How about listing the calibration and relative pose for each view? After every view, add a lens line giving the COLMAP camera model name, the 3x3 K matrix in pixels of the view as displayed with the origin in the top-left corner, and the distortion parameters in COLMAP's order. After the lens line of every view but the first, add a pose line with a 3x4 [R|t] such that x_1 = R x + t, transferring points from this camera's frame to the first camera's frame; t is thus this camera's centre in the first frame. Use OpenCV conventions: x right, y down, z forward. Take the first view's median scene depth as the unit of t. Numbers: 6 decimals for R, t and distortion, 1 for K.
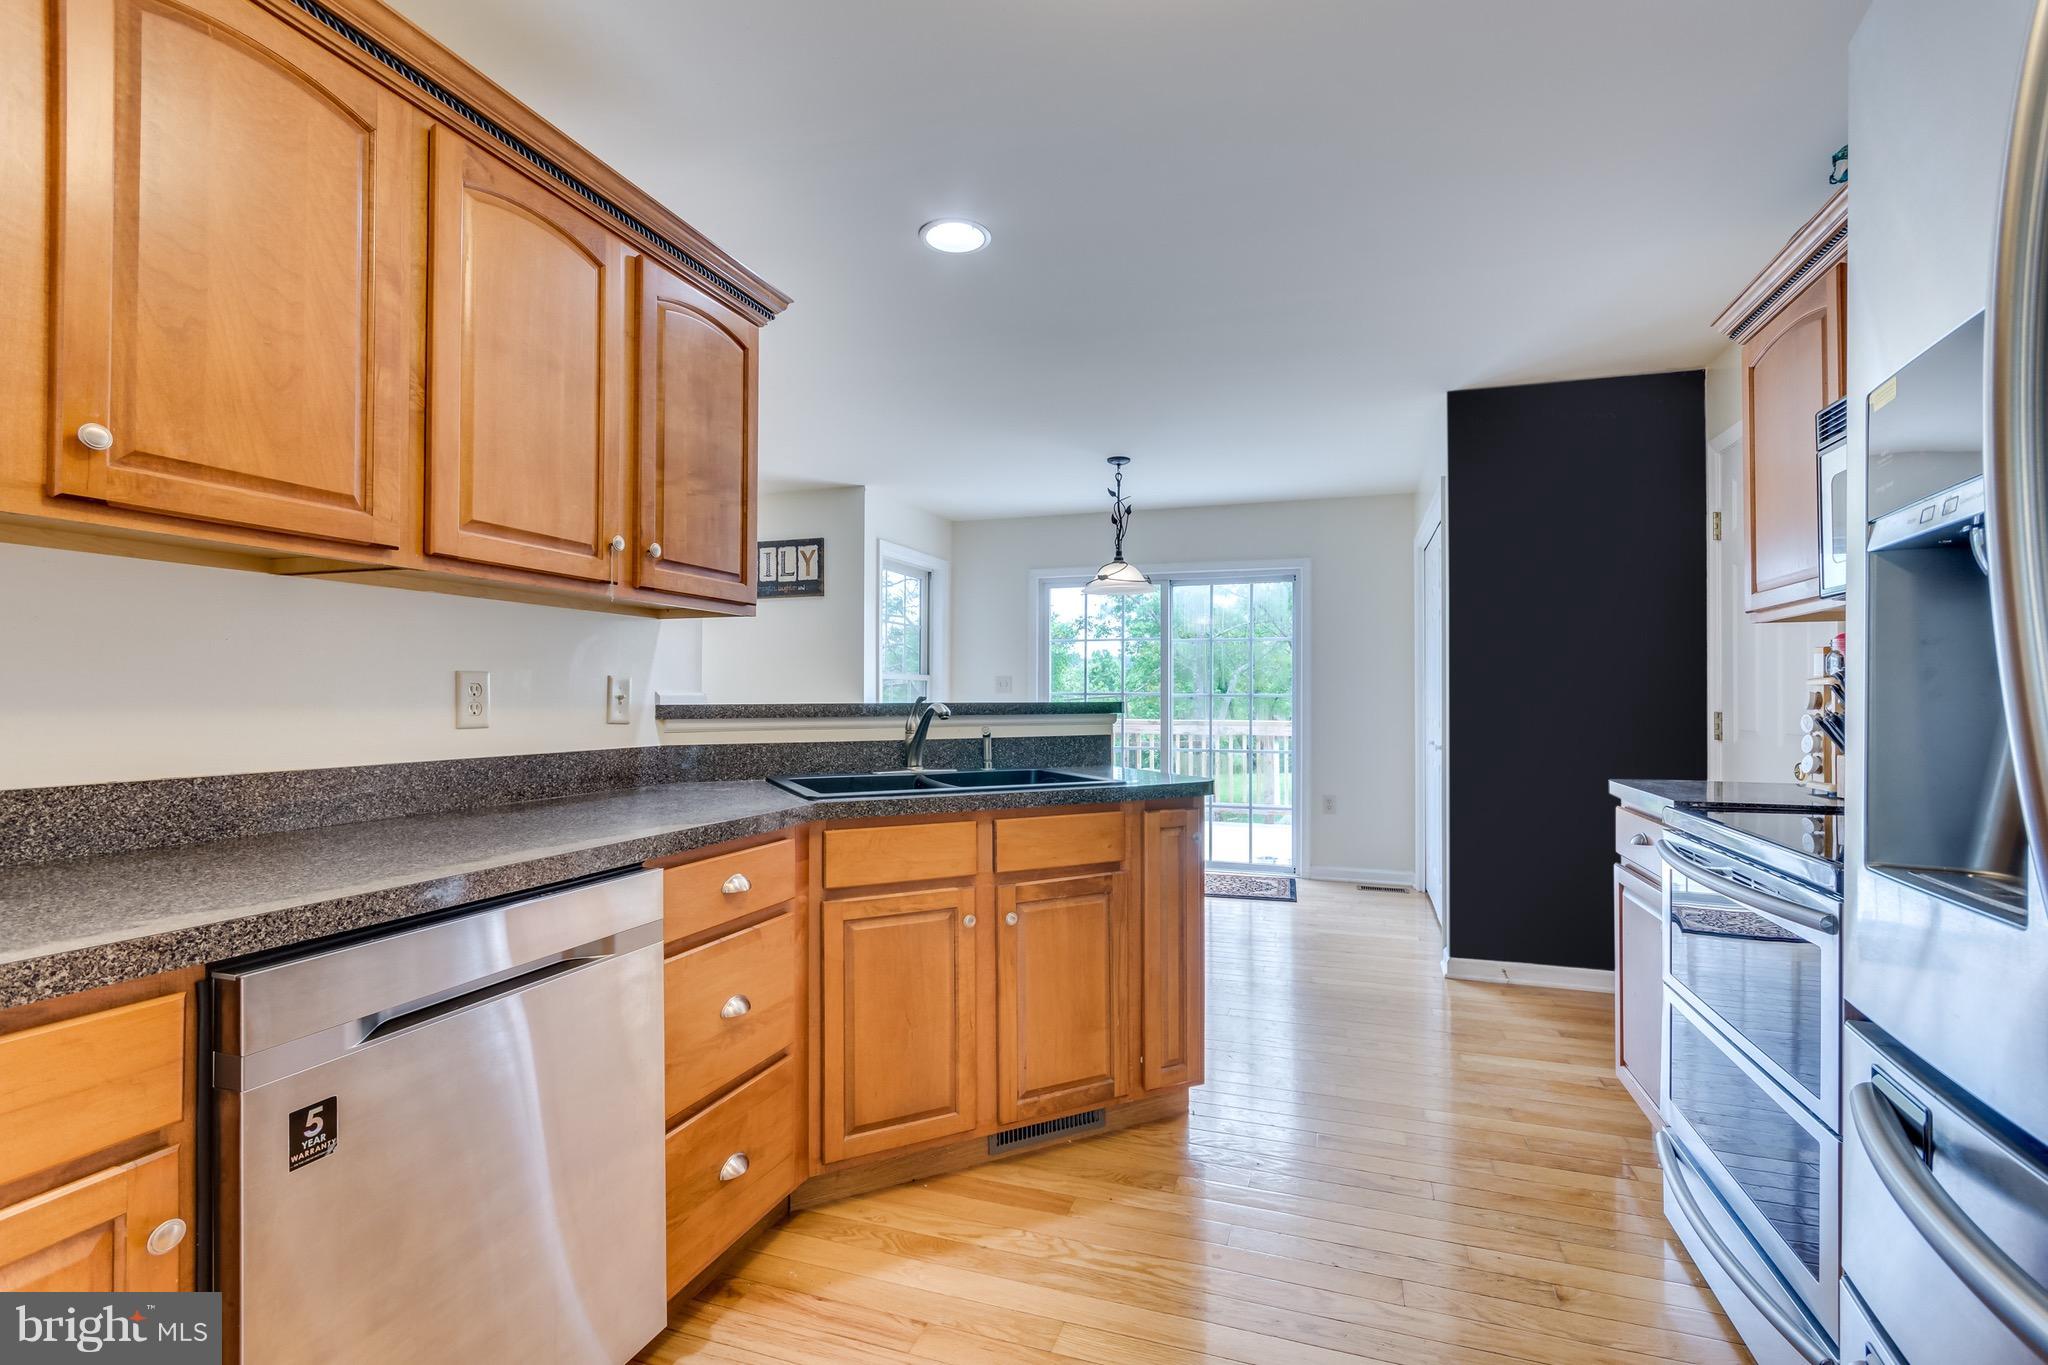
lens RADIAL K [[898.8, 0, 1027.6], [0, 898.8, 690.9], [0, 0, 1]] dist [-0.000554, 0.000056]
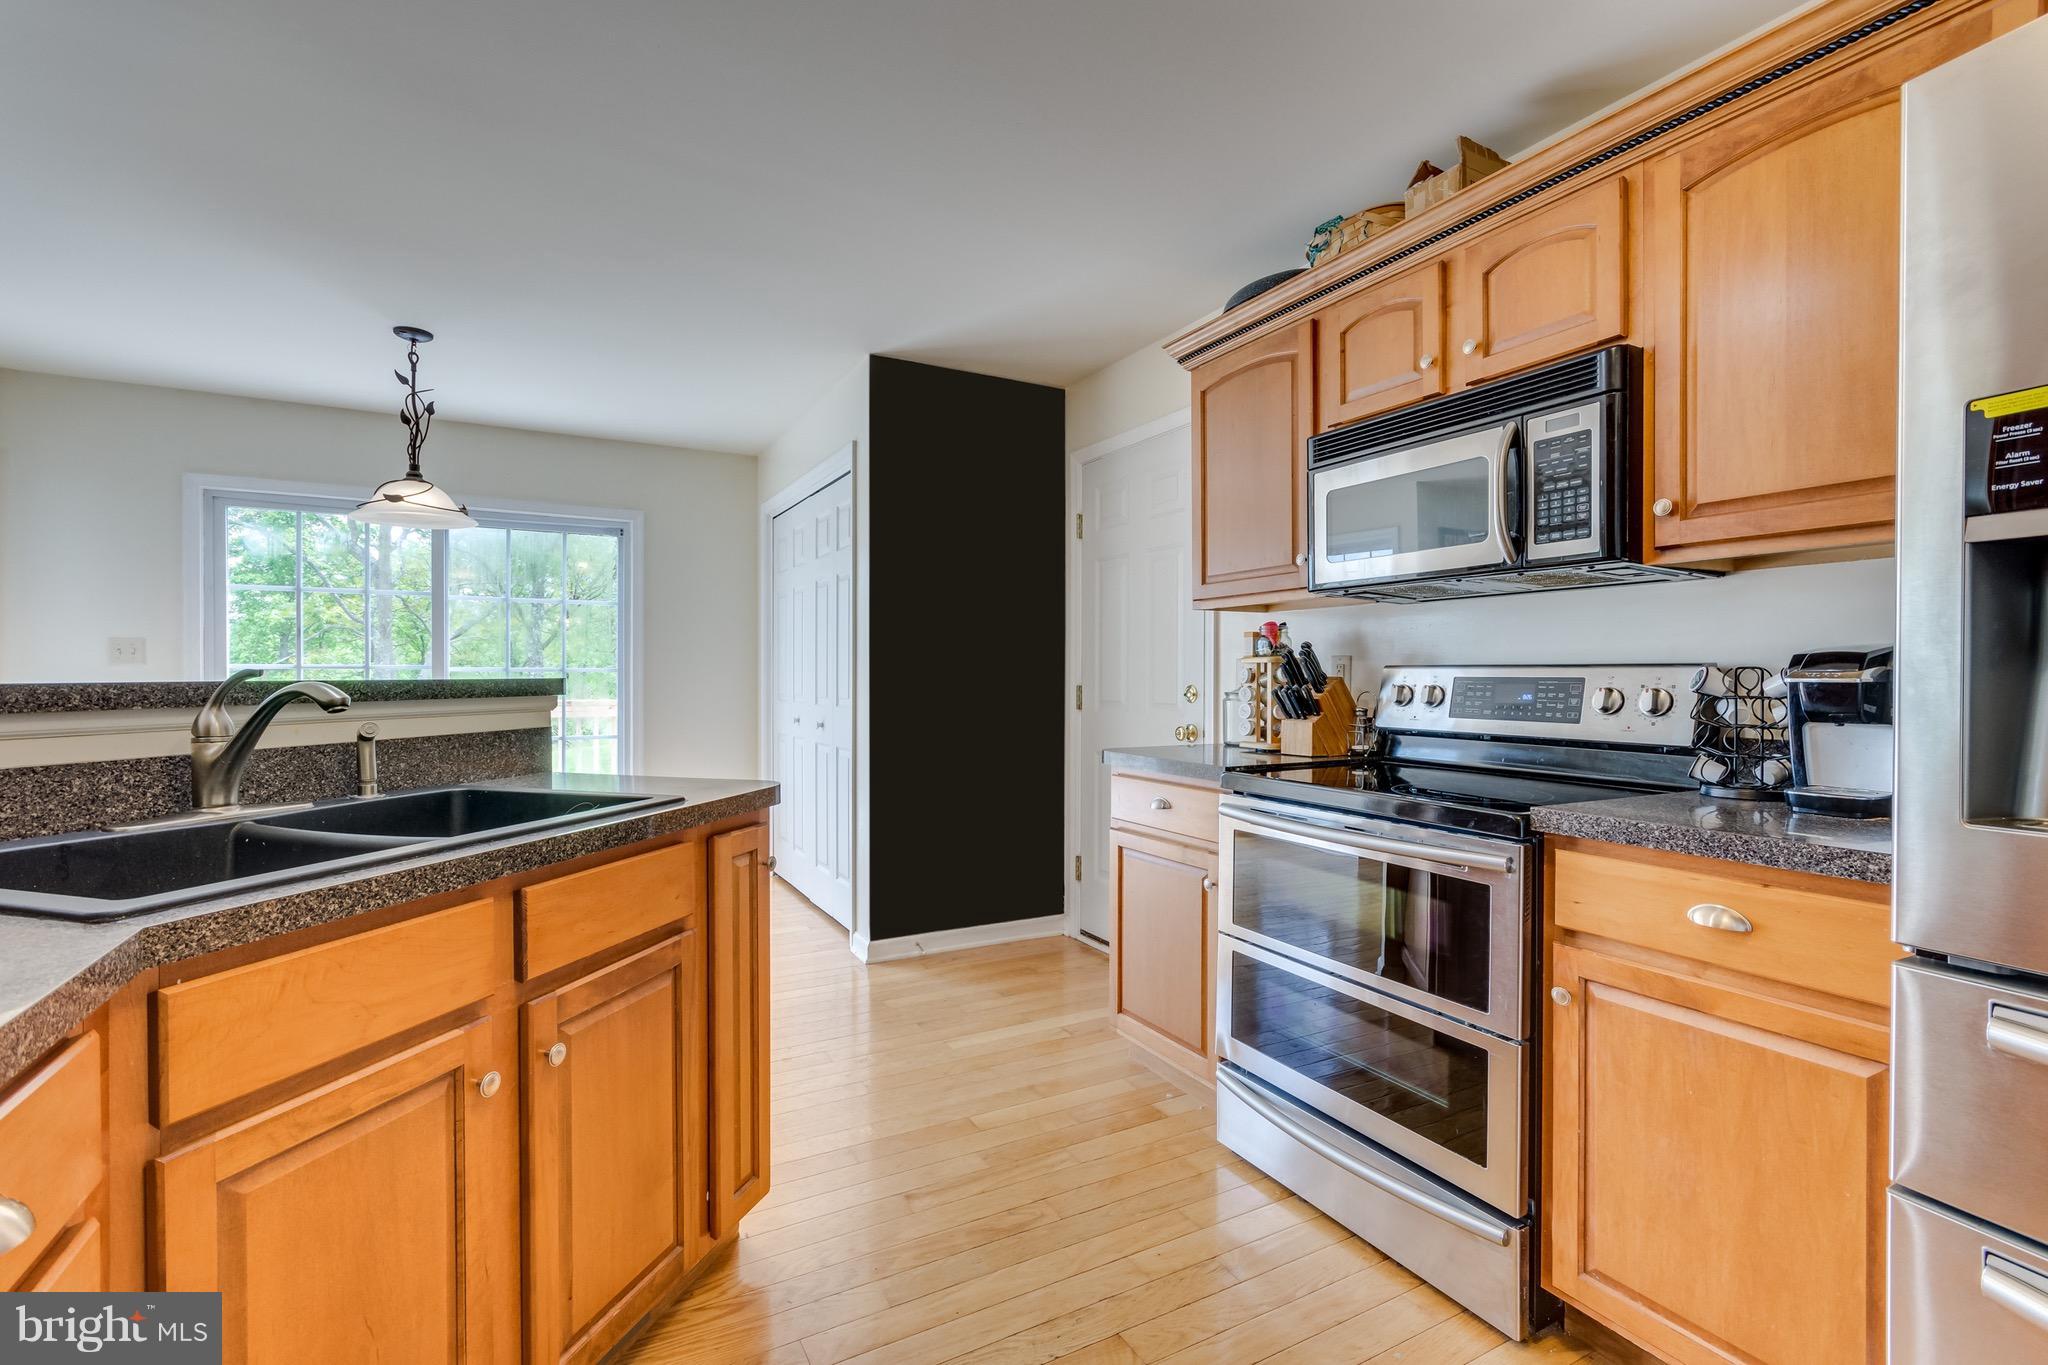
lens RADIAL K [[911.0, 0, 1023.4], [0, 911.0, 675.8], [0, 0, 1]] dist [-0.000057, 0.000033]
pose [[0.670485, -0.001925, 0.741920, -0.195482], [-0.005224, 0.999960, 0.007315, 0.003920], [-0.741904, -0.008781, 0.670448, 0.304557]]
